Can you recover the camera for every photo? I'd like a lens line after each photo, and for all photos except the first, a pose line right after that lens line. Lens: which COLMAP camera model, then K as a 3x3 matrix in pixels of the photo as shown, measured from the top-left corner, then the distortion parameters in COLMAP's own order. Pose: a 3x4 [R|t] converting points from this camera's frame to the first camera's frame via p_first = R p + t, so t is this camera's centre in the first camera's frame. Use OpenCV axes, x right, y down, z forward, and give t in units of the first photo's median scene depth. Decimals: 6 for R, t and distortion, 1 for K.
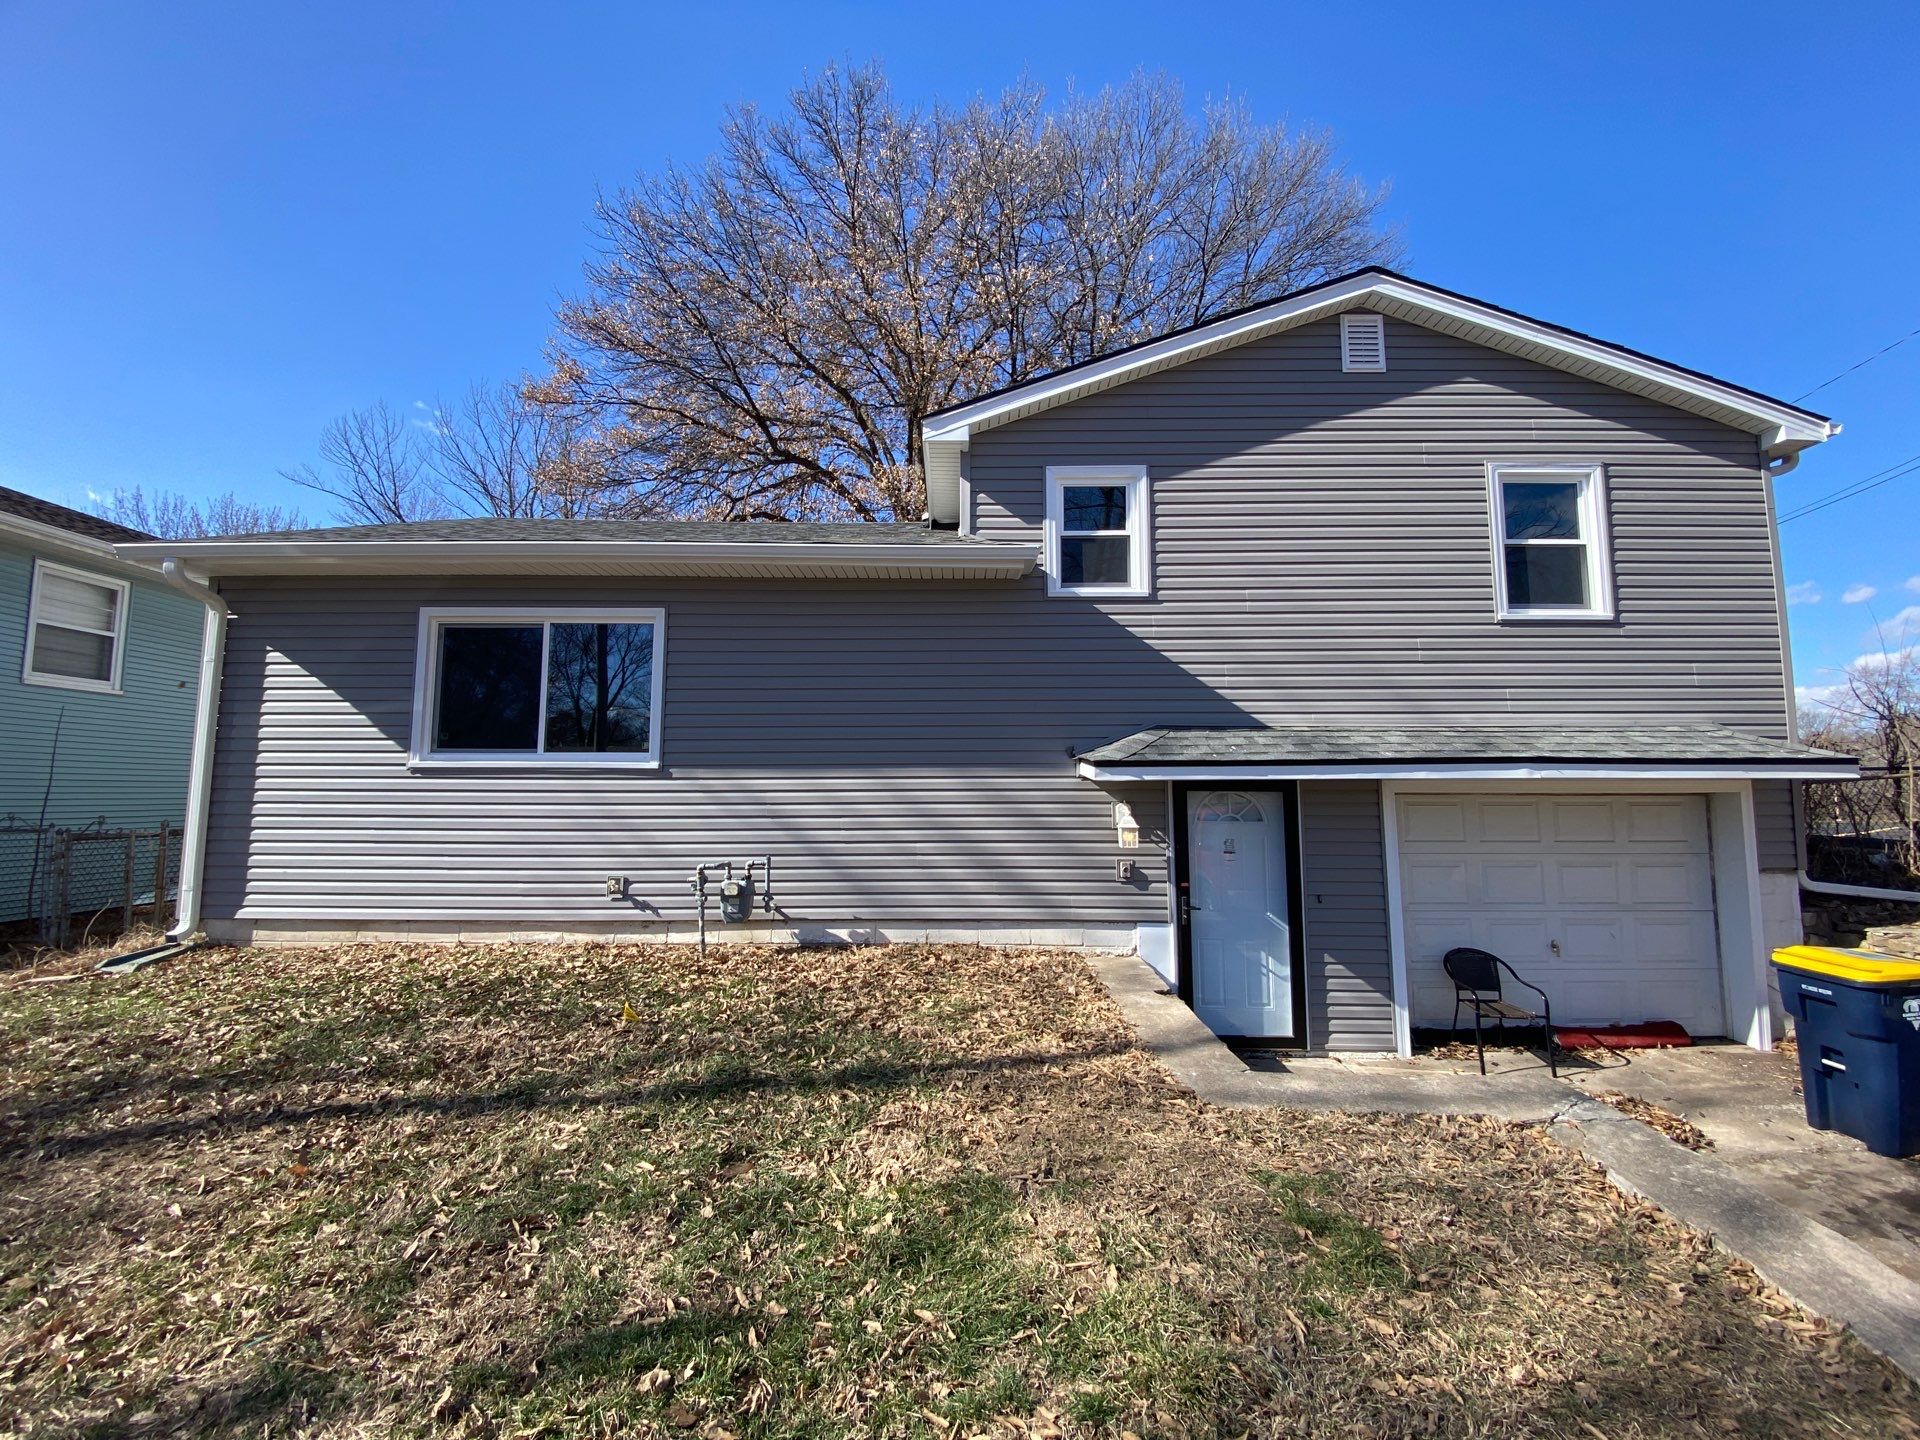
lens RADIAL K [[746.7, 0, 960.0], [0, 746.7, 720.0], [0, 0, 1]] dist [0.007238, -0.000288]
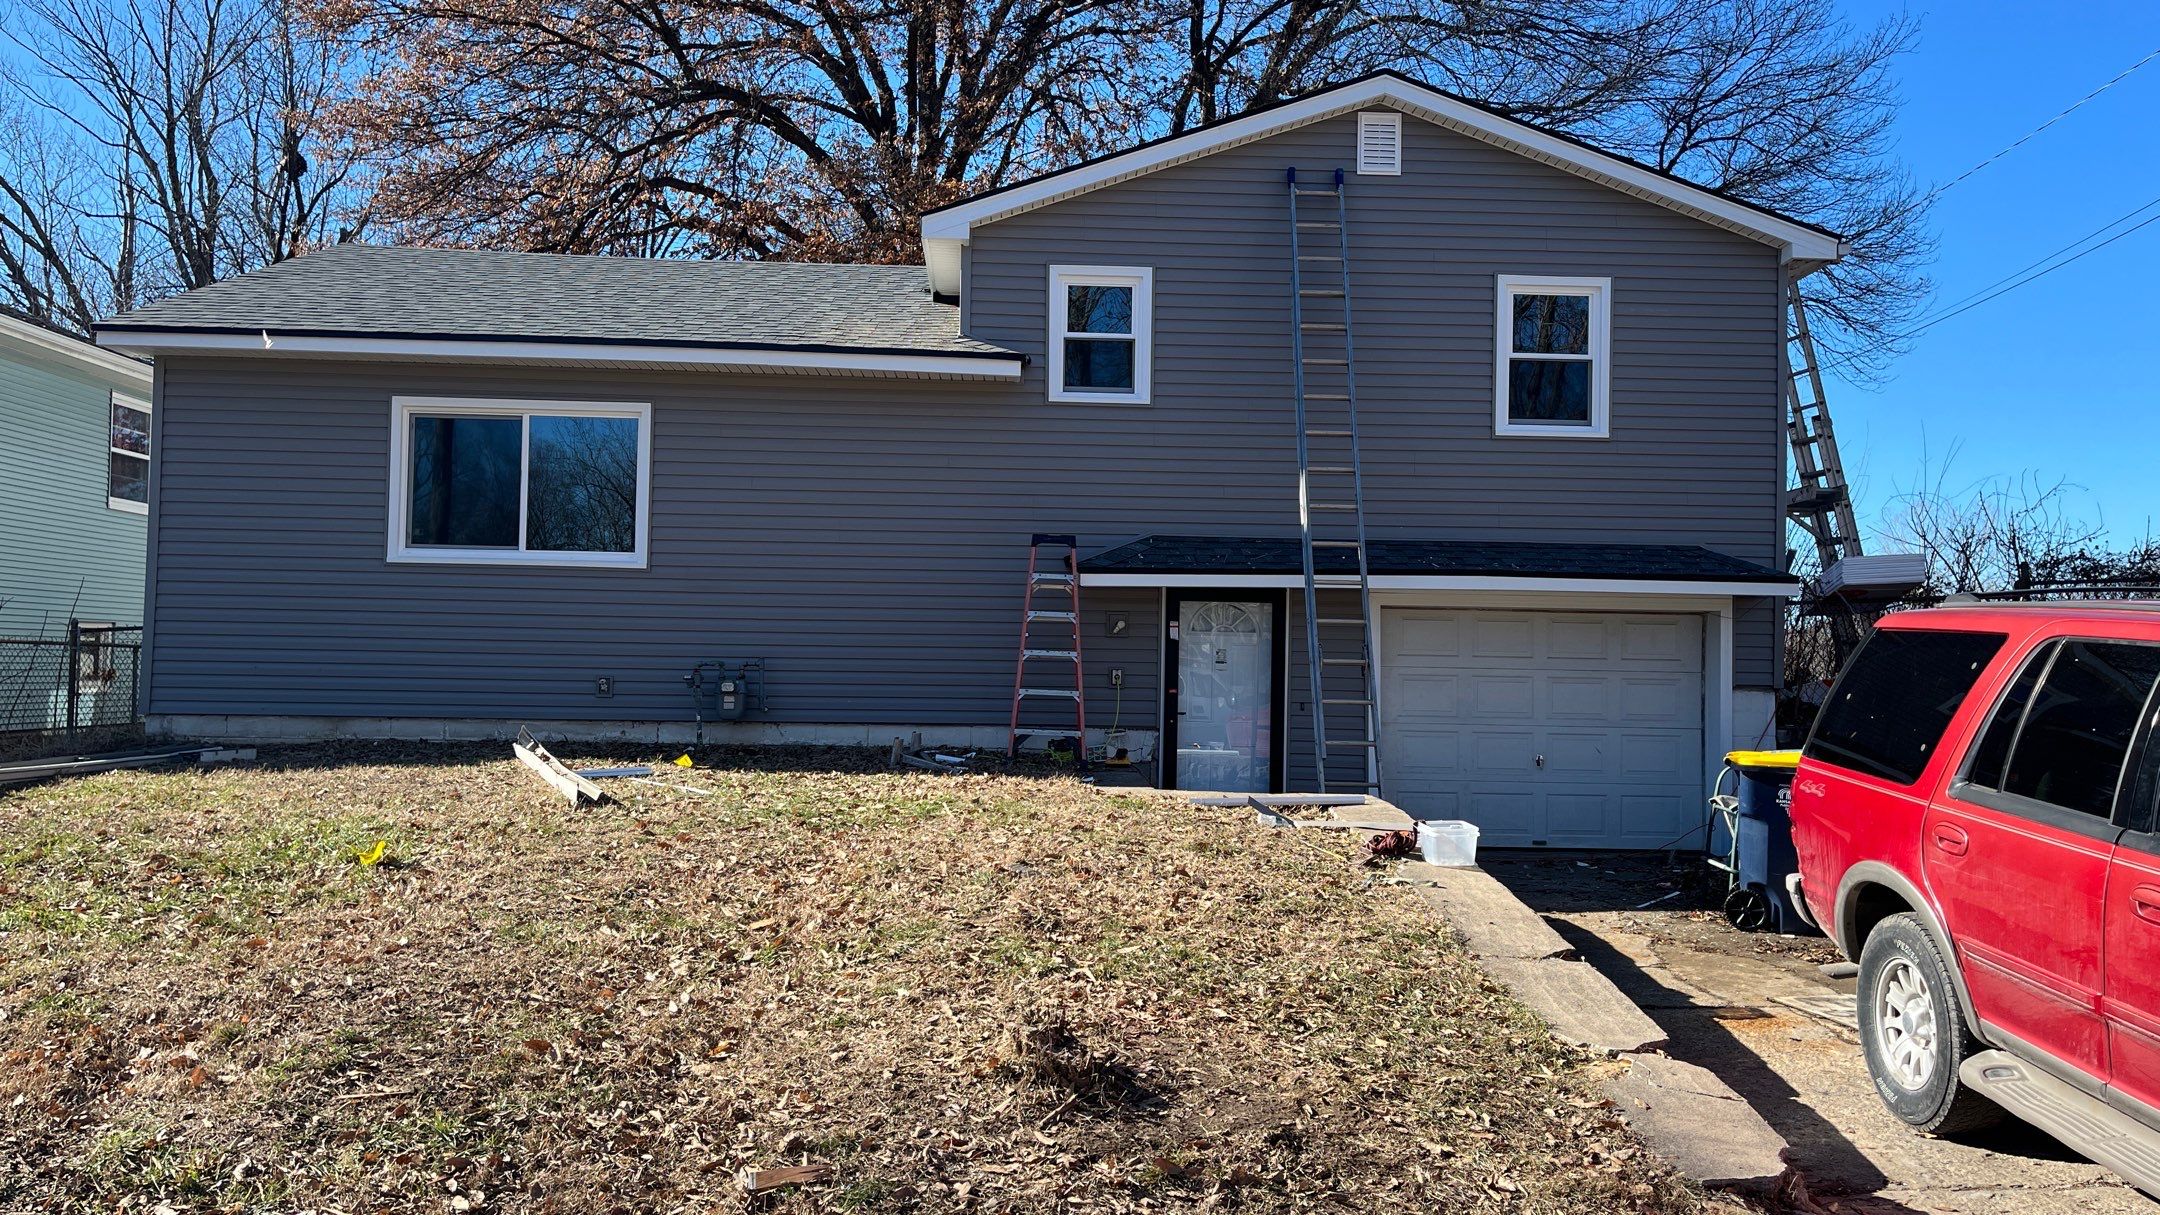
lens RADIAL K [[1601.7, 0, 1097.3], [0, 1601.7, 598.6], [0, 0, 1]] dist [0.066215, -0.001965]
pose [[0.998380, 0.017434, 0.054164, 0.072200], [-0.020015, 0.998671, 0.047484, -0.007821], [-0.053265, -0.048491, 0.997402, -1.109158]]
